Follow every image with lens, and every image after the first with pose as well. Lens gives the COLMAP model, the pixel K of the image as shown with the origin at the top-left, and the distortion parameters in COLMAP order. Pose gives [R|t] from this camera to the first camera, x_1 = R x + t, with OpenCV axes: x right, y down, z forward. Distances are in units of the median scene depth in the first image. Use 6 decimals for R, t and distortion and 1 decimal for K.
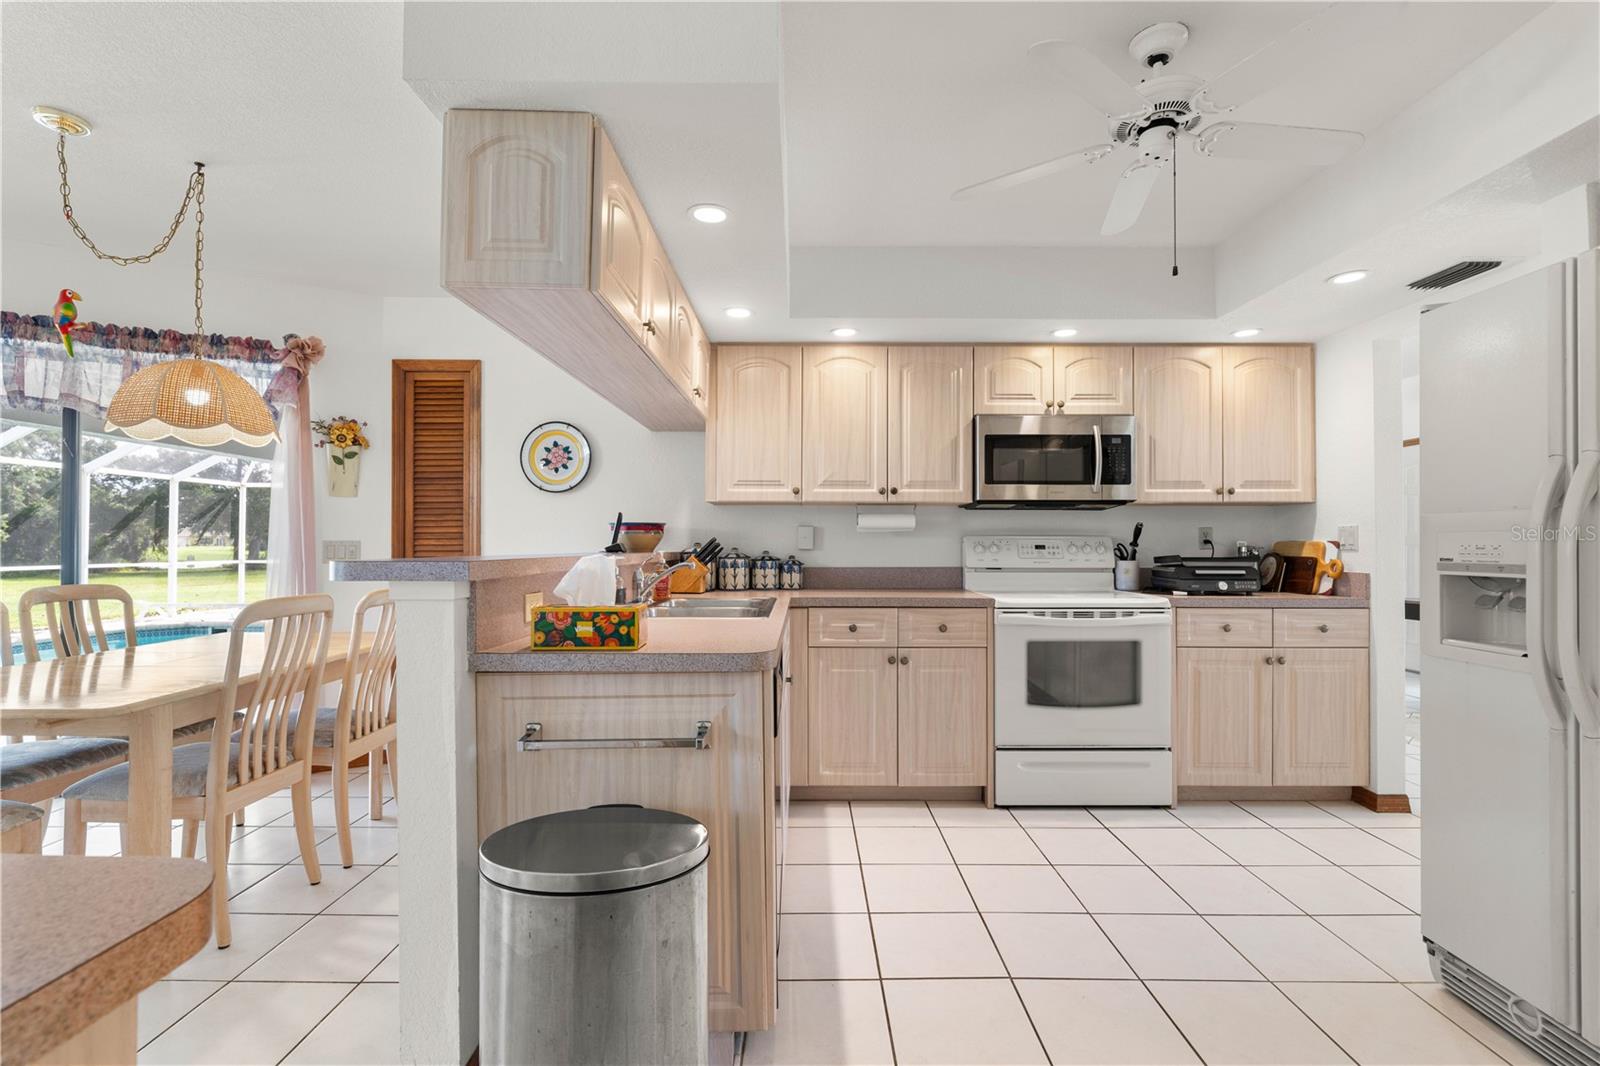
lens RADIAL K [[719.5, 0, 801.2], [0, 719.5, 537.8], [0, 0, 1]] dist [0.000279, 0.000063]
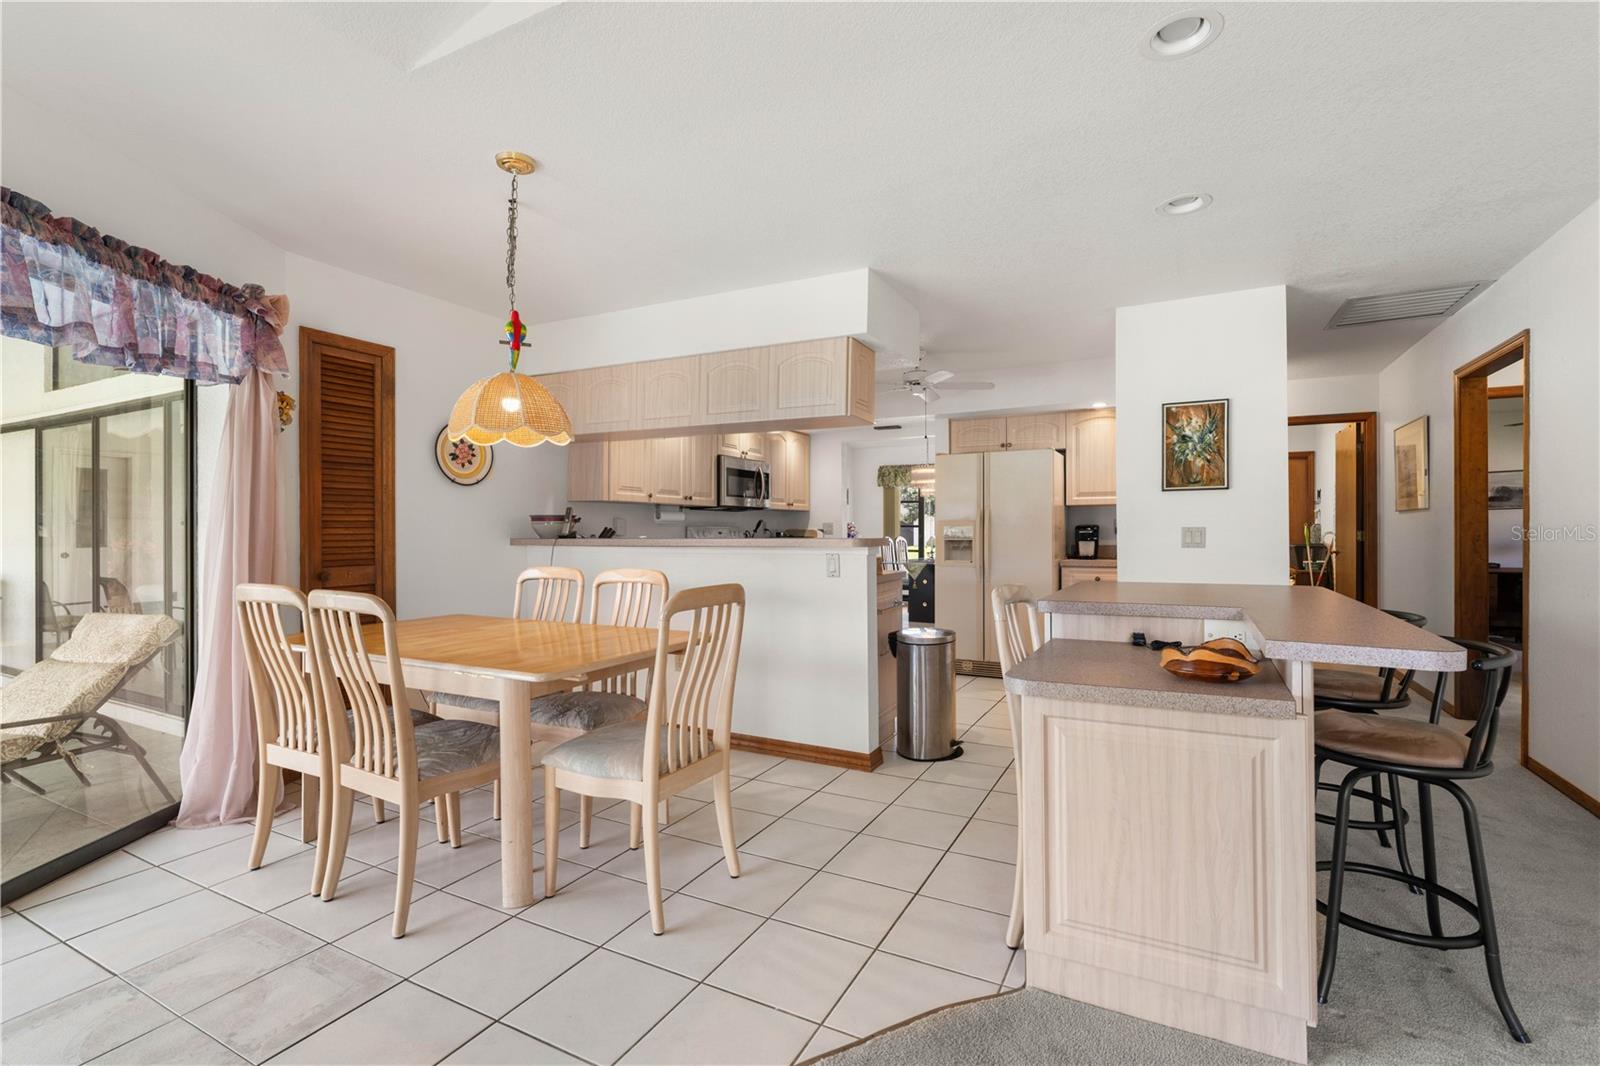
lens RADIAL K [[719.5, 0, 801.7], [0, 719.5, 528.6], [0, 0, 1]] dist [0.000279, 0.000063]
pose [[0.463325, -0.000875, 0.886188, -1.069692], [-0.007392, 0.999961, 0.004852, -0.006553], [-0.886157, -0.008799, 0.463301, 0.037705]]
